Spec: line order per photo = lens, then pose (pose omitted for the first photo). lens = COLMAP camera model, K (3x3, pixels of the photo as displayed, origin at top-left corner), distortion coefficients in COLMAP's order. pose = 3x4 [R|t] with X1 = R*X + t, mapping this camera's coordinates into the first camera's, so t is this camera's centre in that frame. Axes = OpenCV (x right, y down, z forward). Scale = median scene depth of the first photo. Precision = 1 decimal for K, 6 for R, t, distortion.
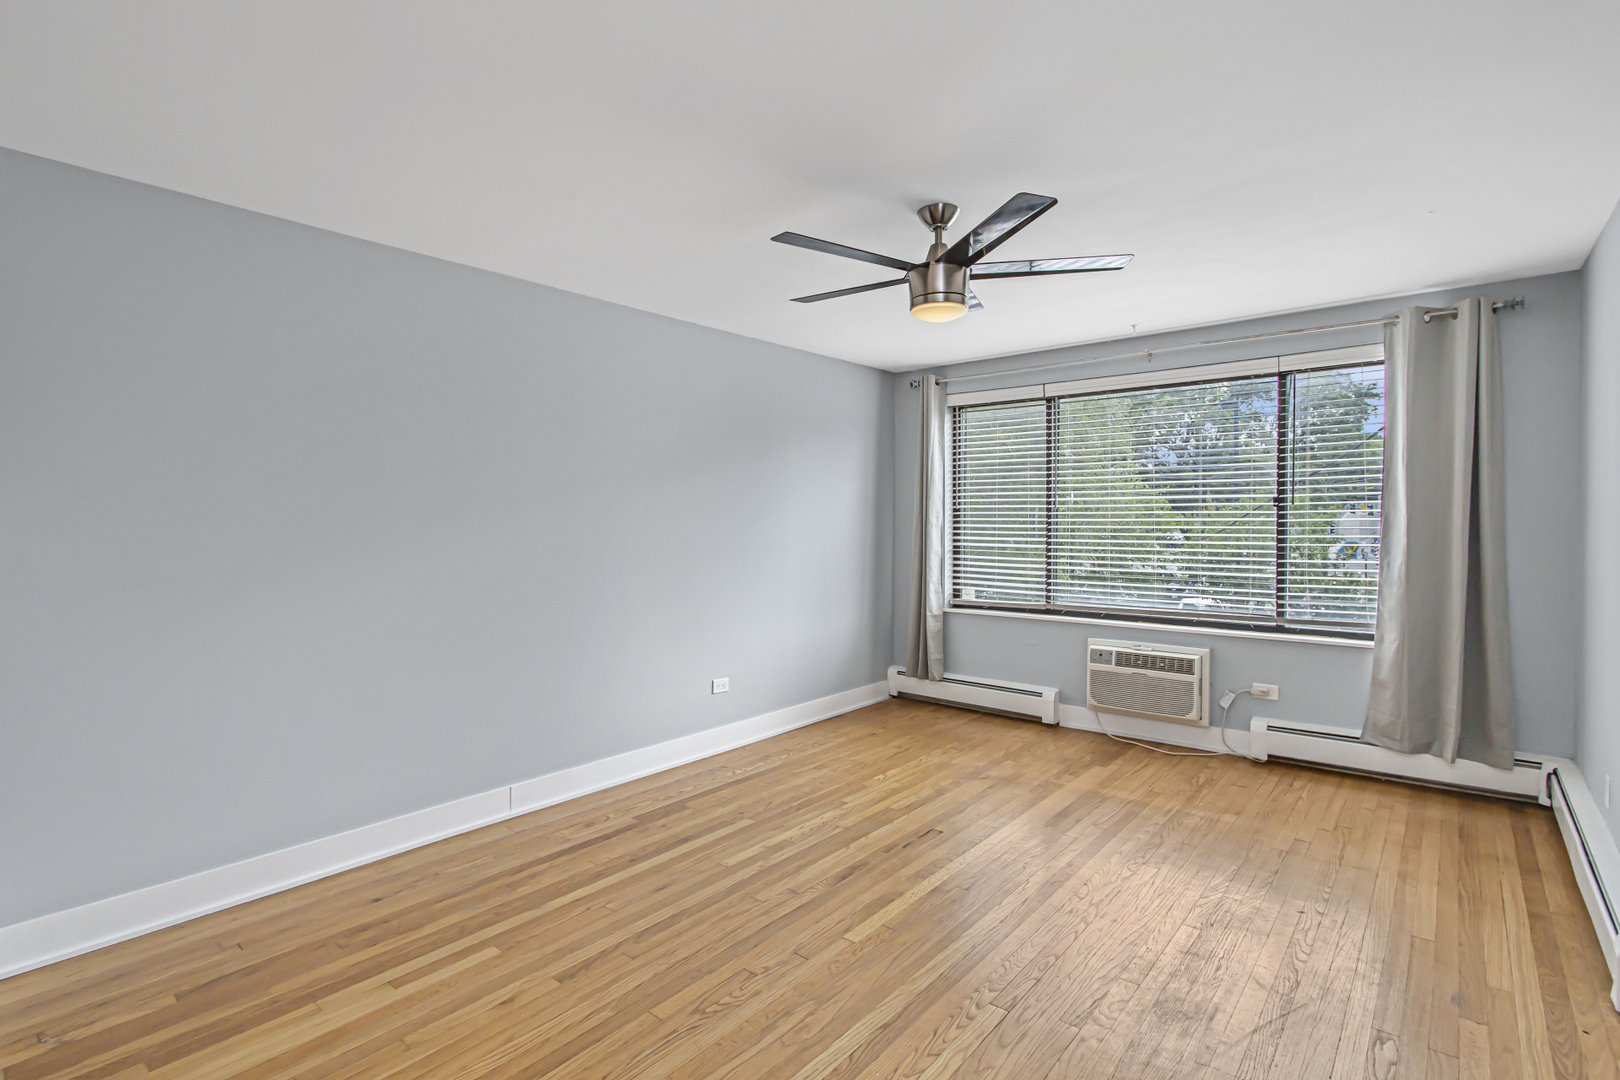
lens RADIAL K [[778.4, 0, 801.8], [0, 778.4, 533.0], [0, 0, 1]] dist [0.006199, -0.000147]
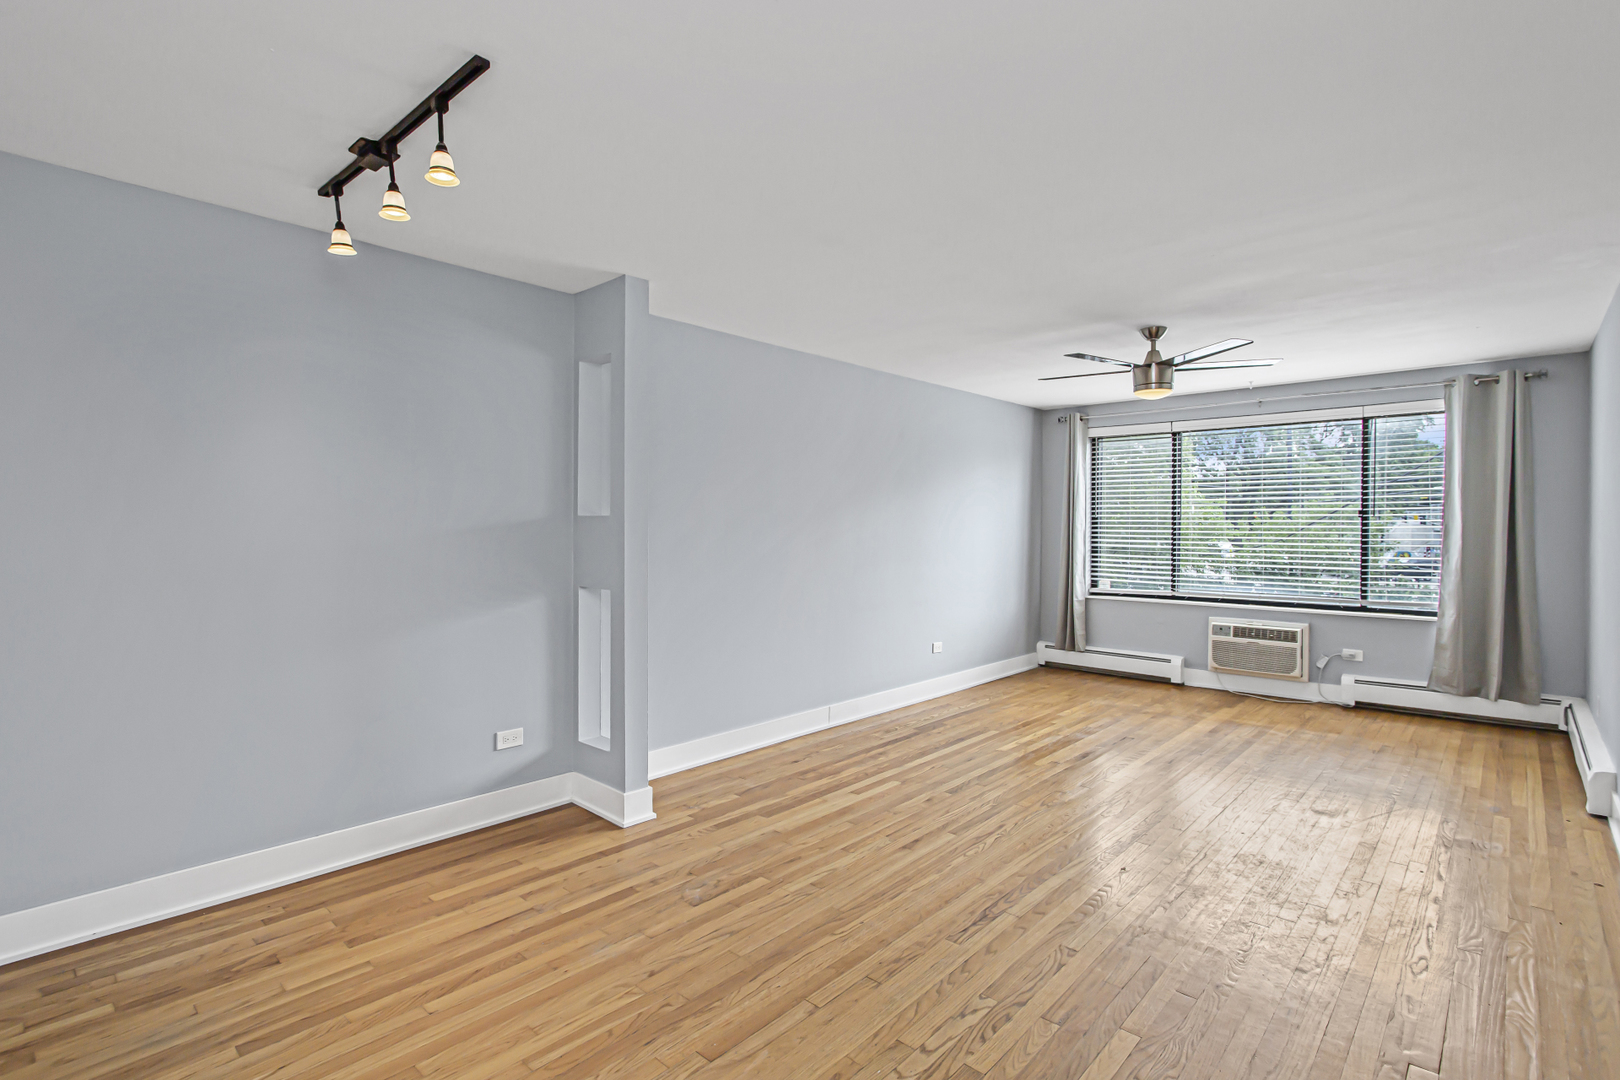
lens RADIAL K [[778.4, 0, 802.4], [0, 778.4, 533.3], [0, 0, 1]] dist [0.006199, -0.000147]
pose [[0.999152, 0.004689, -0.040899, -0.338140], [-0.004982, 0.999963, -0.007058, 0.009113], [0.040865, 0.007256, 0.999138, -0.434686]]
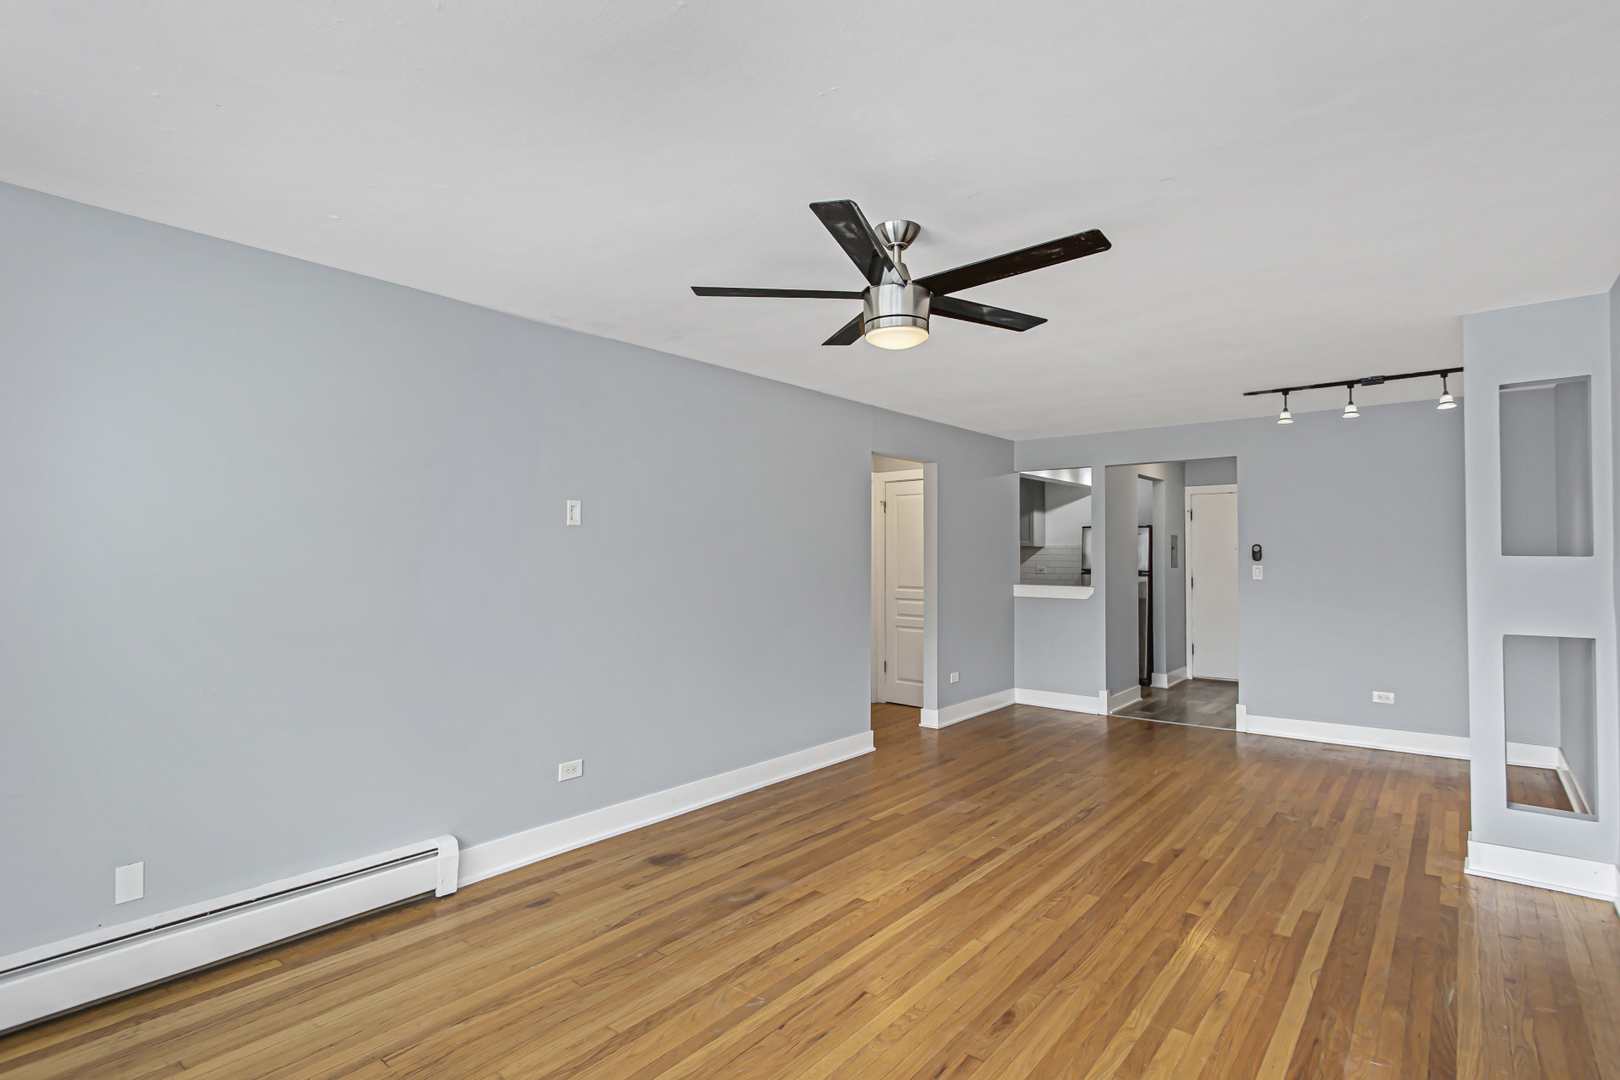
lens RADIAL K [[778.4, 0, 808.7], [0, 778.4, 542.9], [0, 0, 1]] dist [0.006199, -0.000147]
pose [[-0.999919, -0.000184, -0.012729, 0.209854], [-0.000229, 0.999993, 0.003604, -0.034709], [0.012729, 0.003607, -0.999912, 1.375771]]
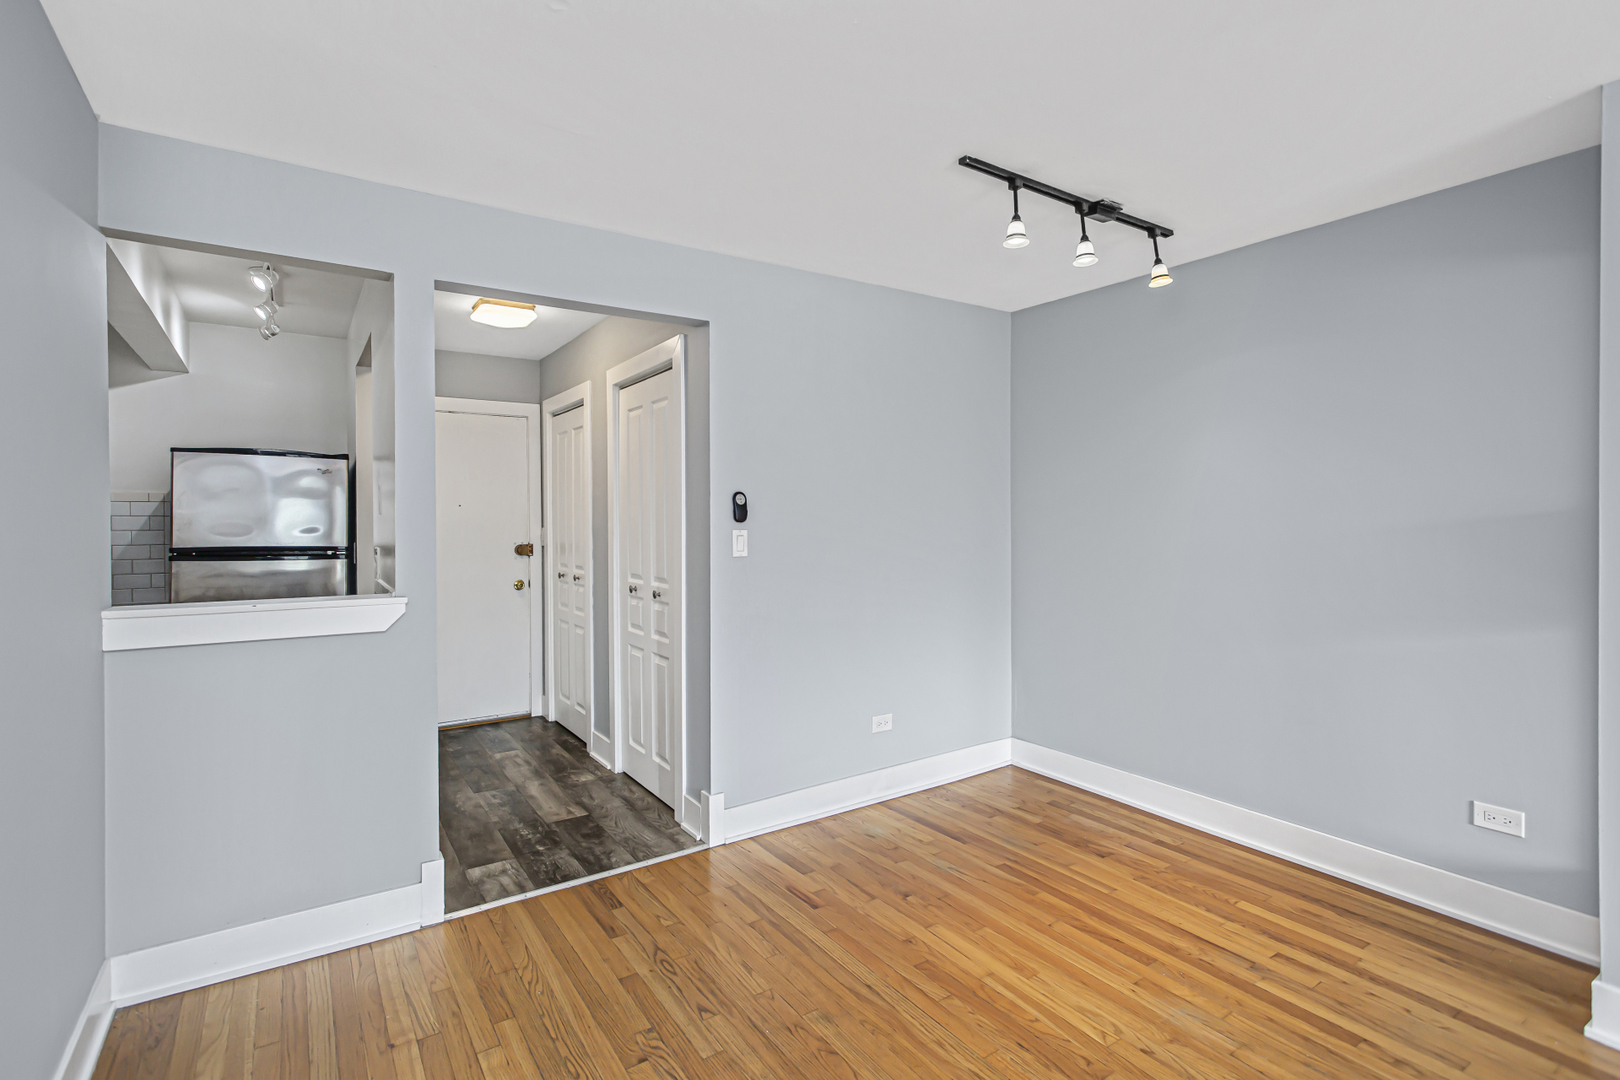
lens RADIAL K [[778.4, 0, 800.0], [0, 778.4, 524.3], [0, 0, 1]] dist [0.006199, -0.000147]
pose [[-0.288025, 0.008594, -0.957584, 0.079745], [-0.011847, 0.999851, 0.012536, -0.001548], [0.957550, 0.014955, -0.287880, 0.099887]]
